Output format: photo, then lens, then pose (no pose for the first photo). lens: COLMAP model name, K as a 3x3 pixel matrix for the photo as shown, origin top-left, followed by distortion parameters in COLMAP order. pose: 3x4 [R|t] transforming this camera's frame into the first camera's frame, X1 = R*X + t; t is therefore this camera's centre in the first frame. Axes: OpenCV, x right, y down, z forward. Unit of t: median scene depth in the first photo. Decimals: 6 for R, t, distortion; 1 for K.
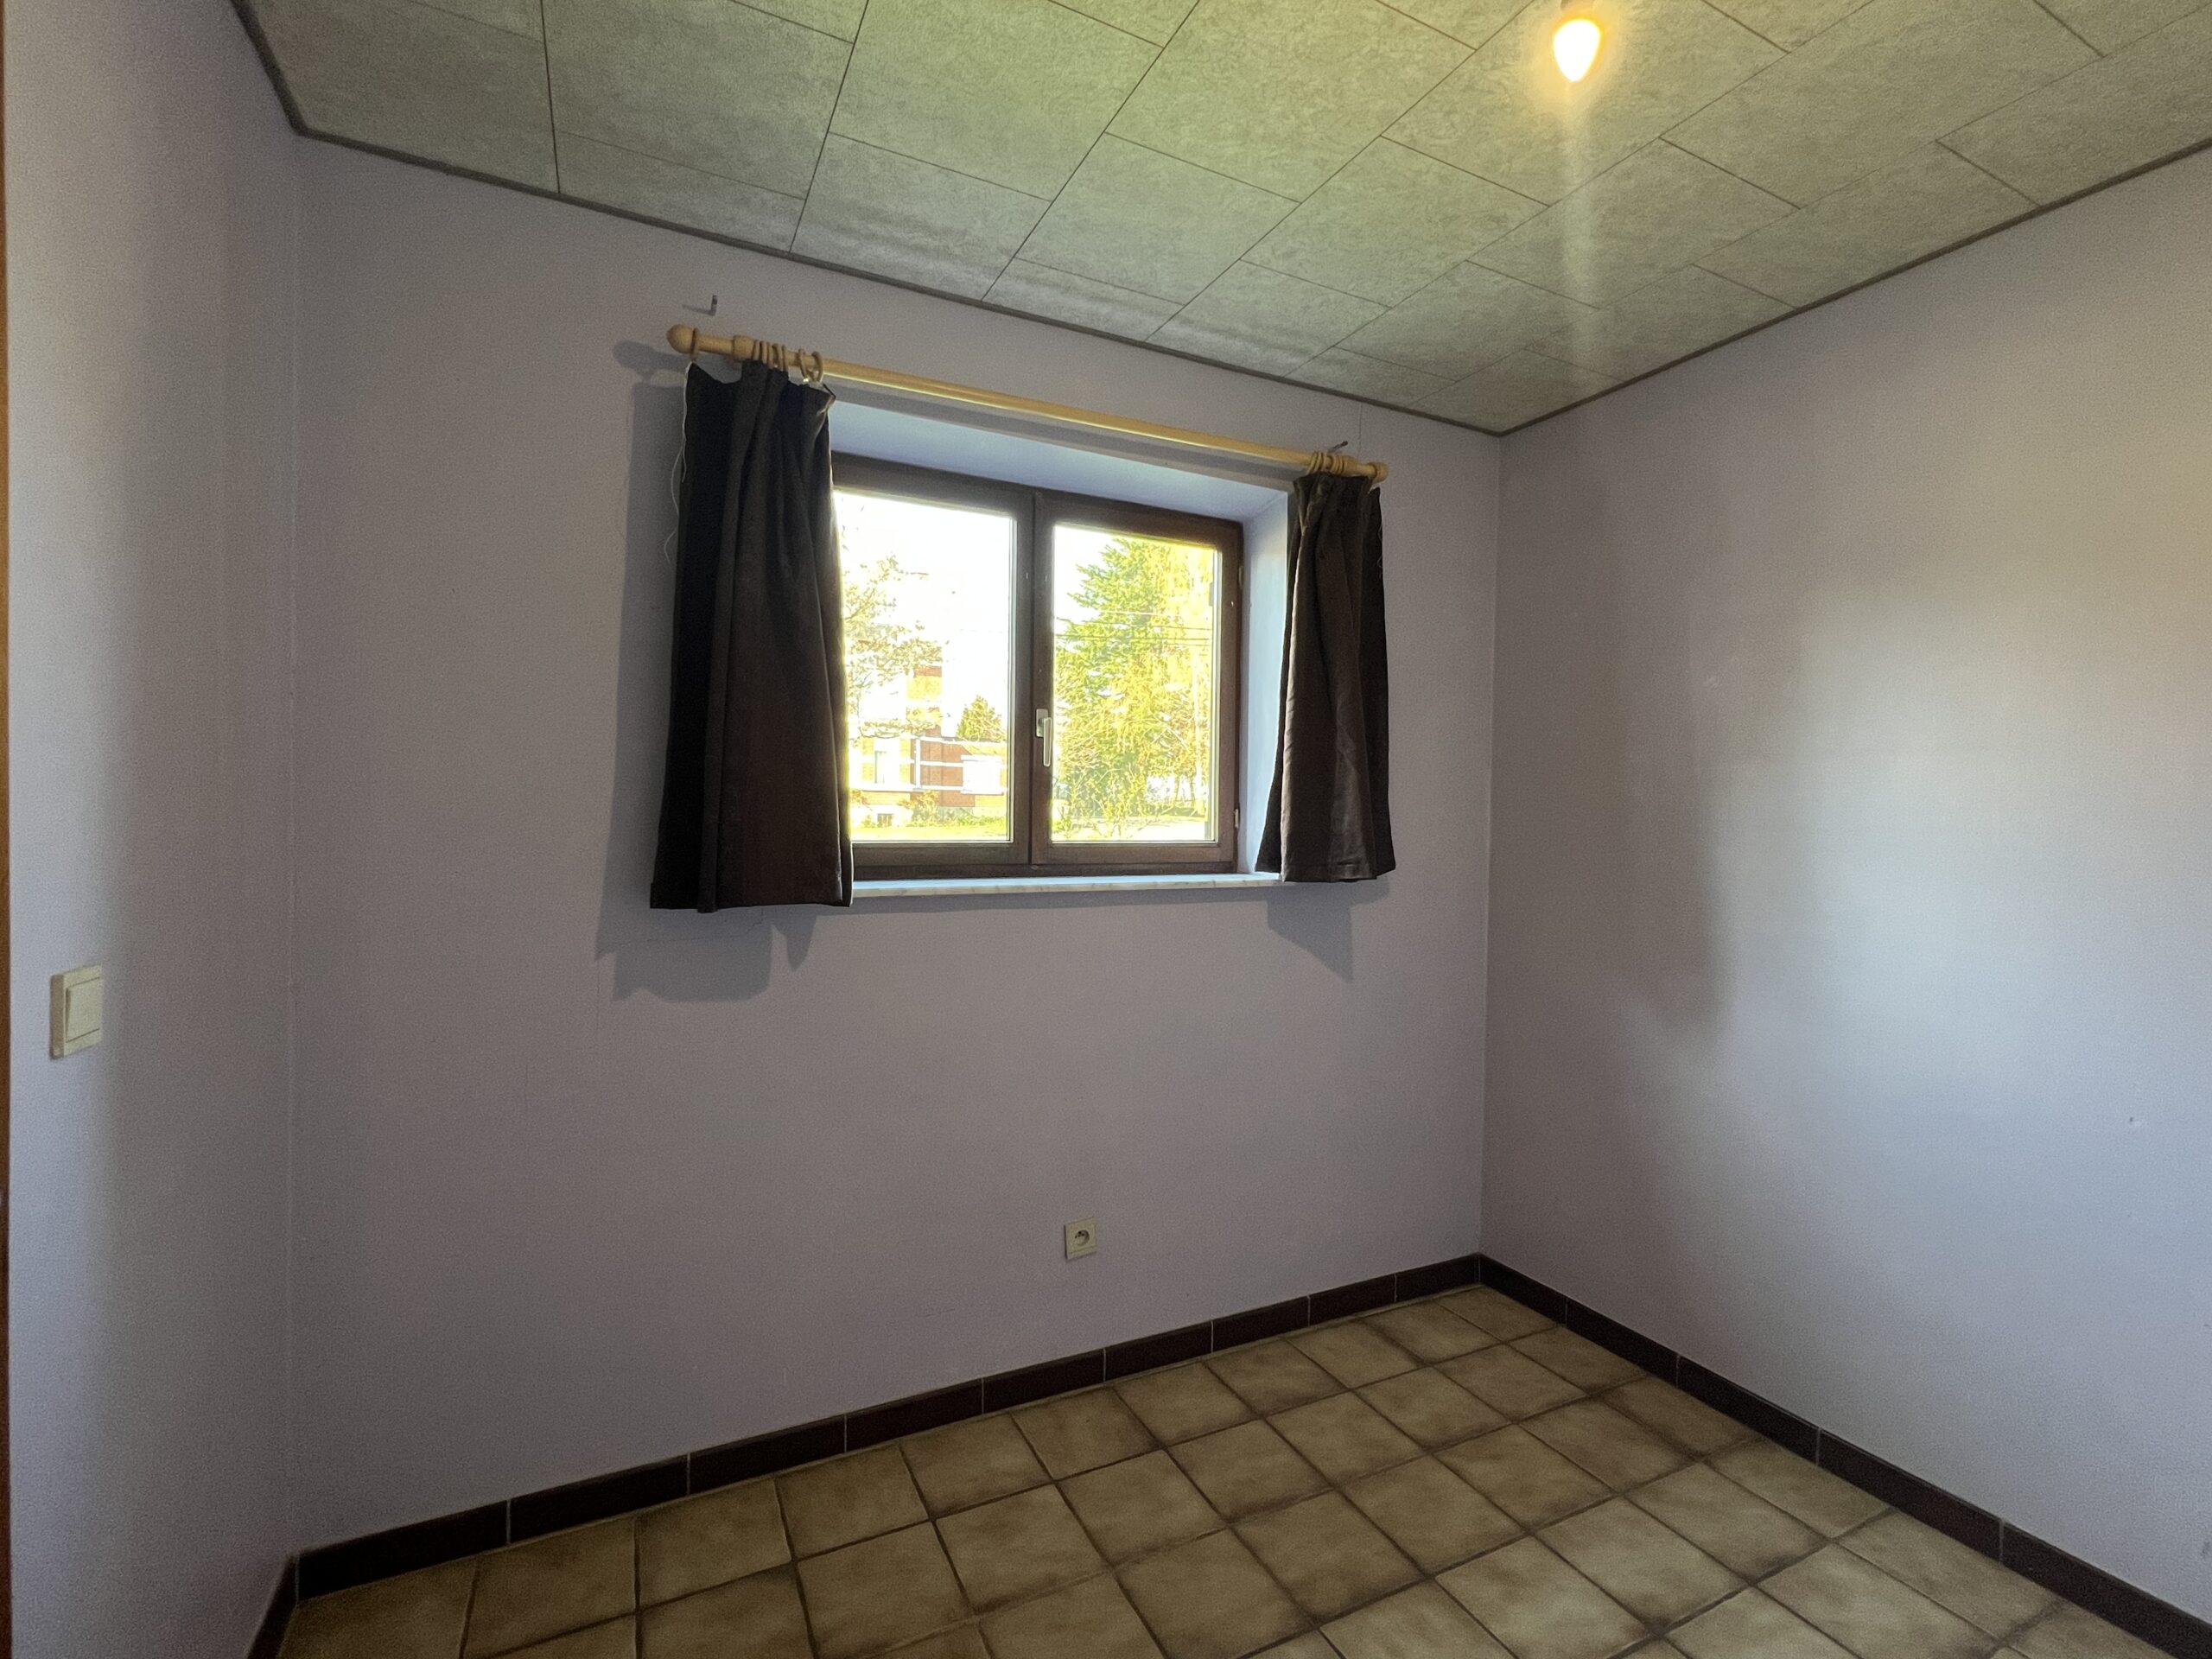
lens RADIAL K [[979.8, 0, 1100.6], [0, 979.8, 829.5], [0, 0, 1]] dist [0.001591, 0.000762]
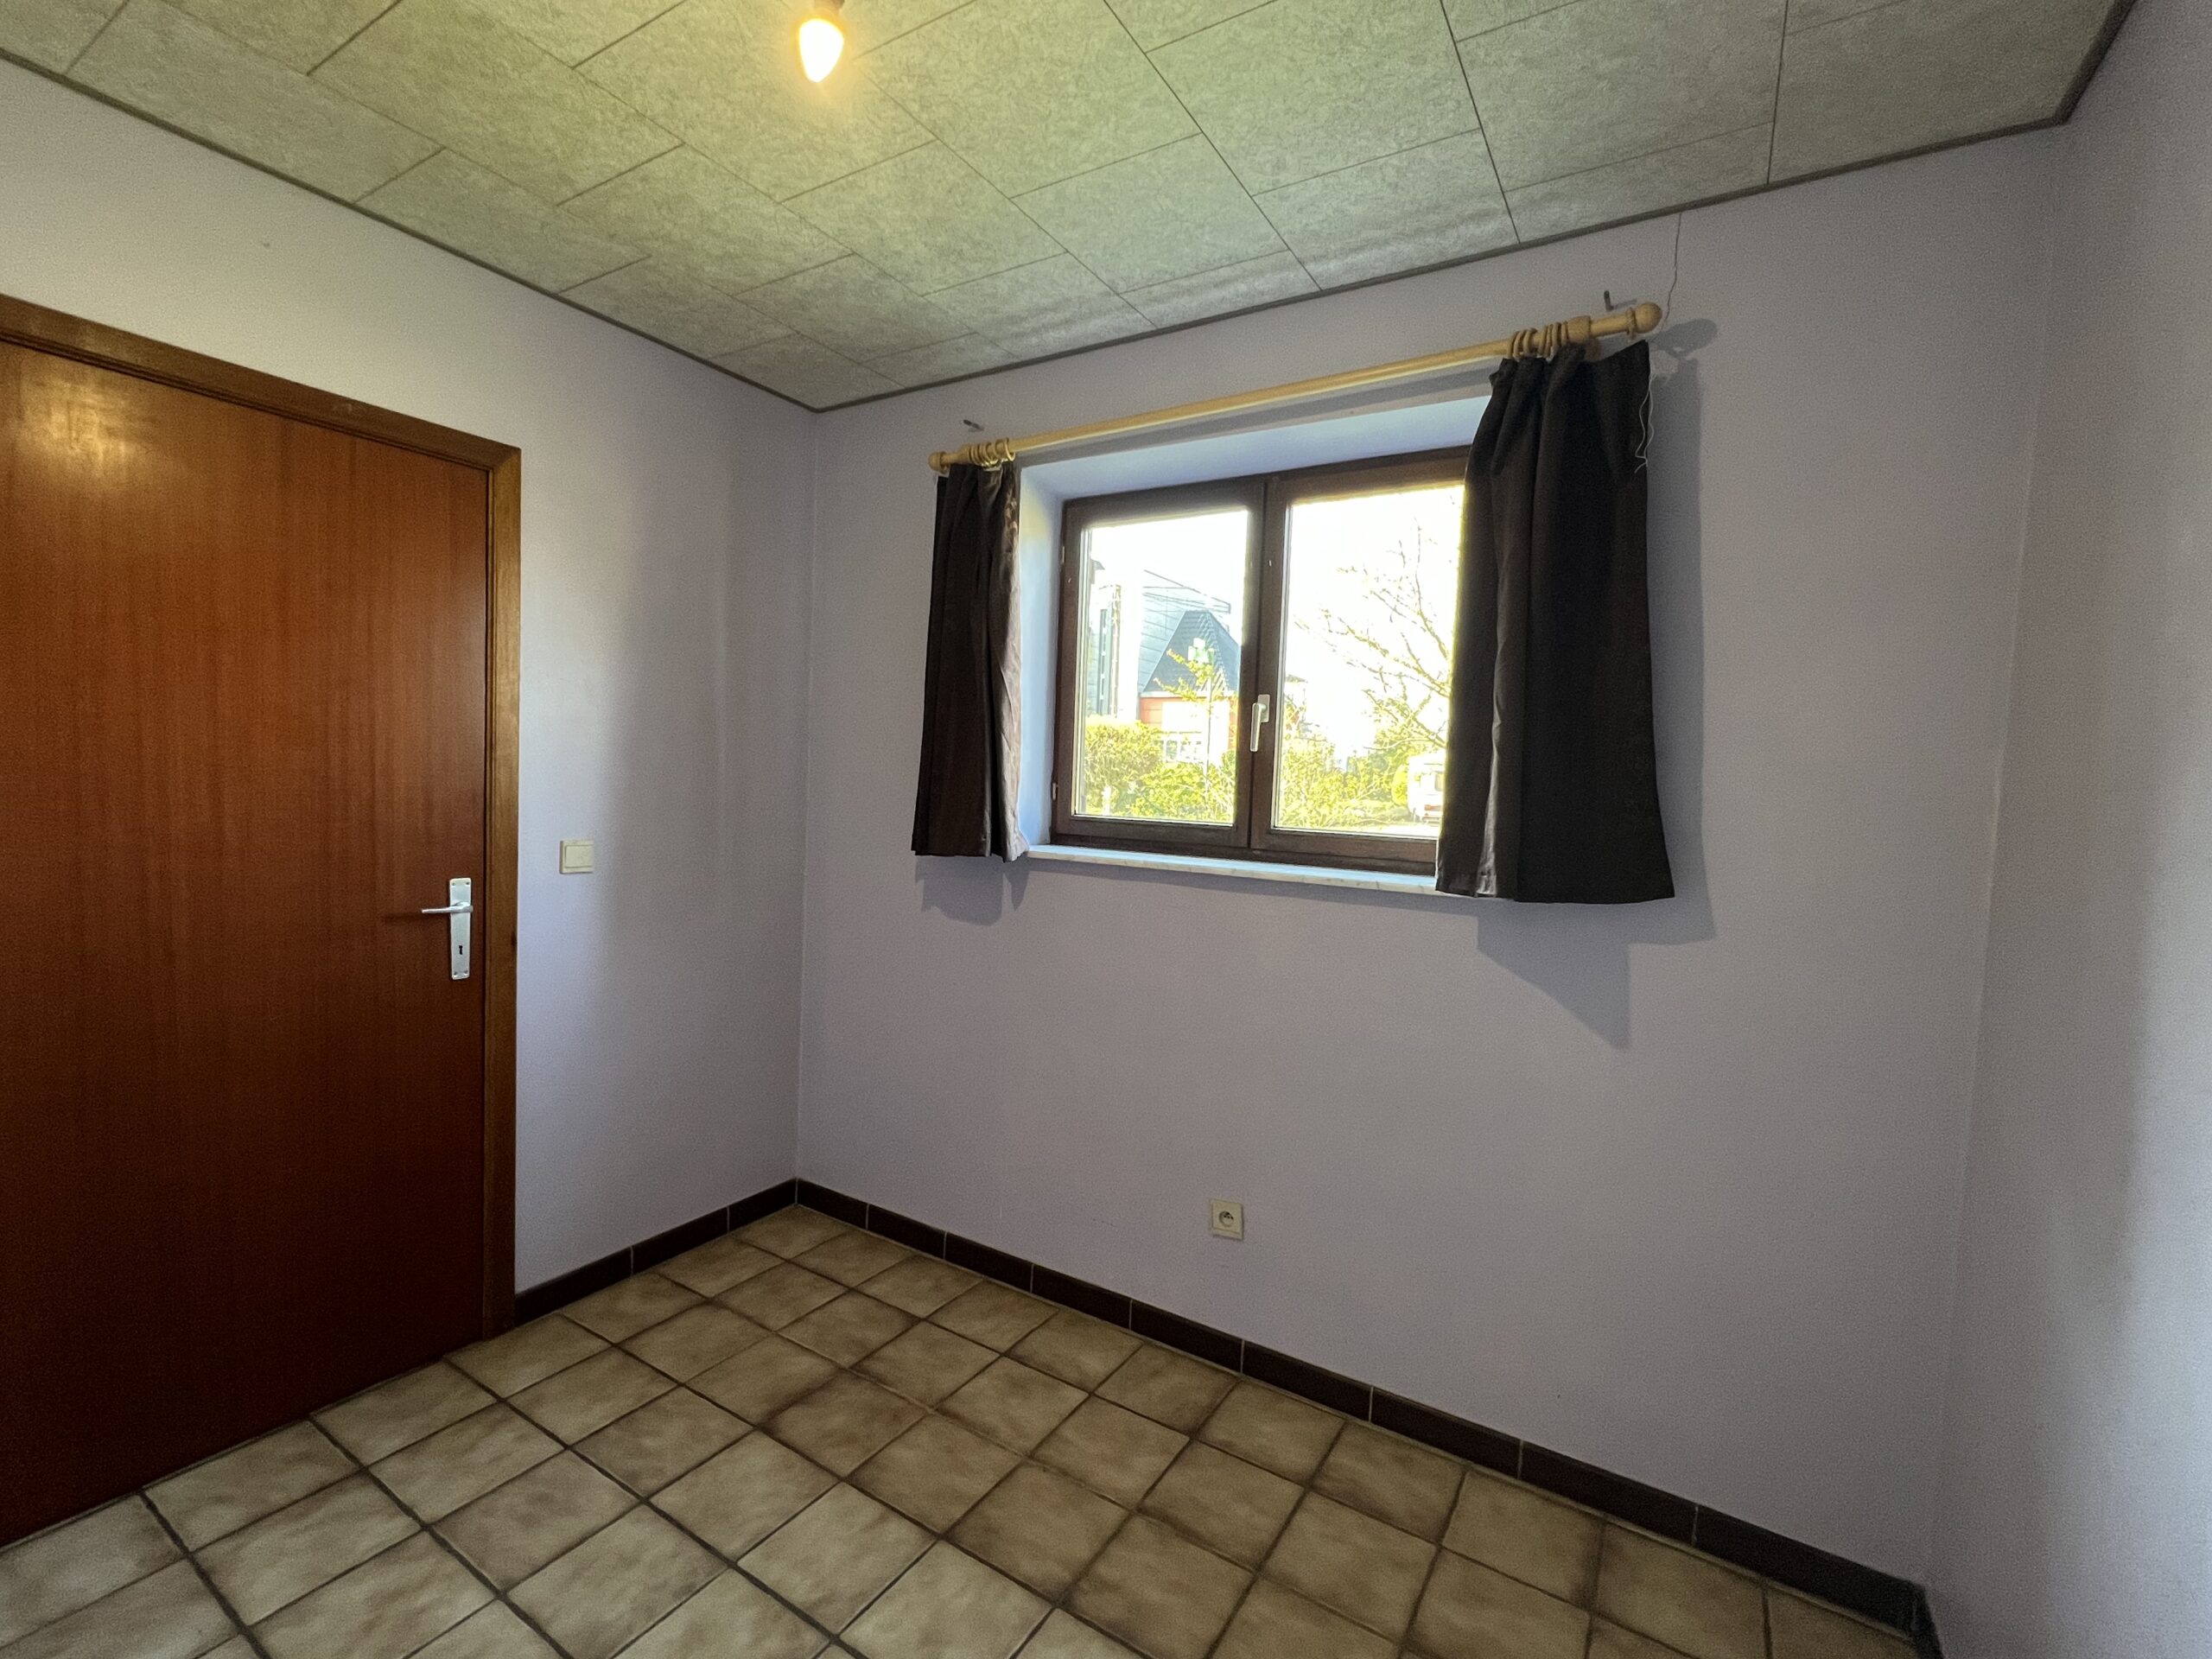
lens RADIAL K [[979.8, 0, 1100.6], [0, 979.8, 829.5], [0, 0, 1]] dist [0.001591, 0.000762]
pose [[0.529468, 0.052275, -0.846718, 0.847068], [-0.045802, 0.998405, 0.032999, -0.012440], [0.847093, 0.021310, 0.531018, 0.392818]]
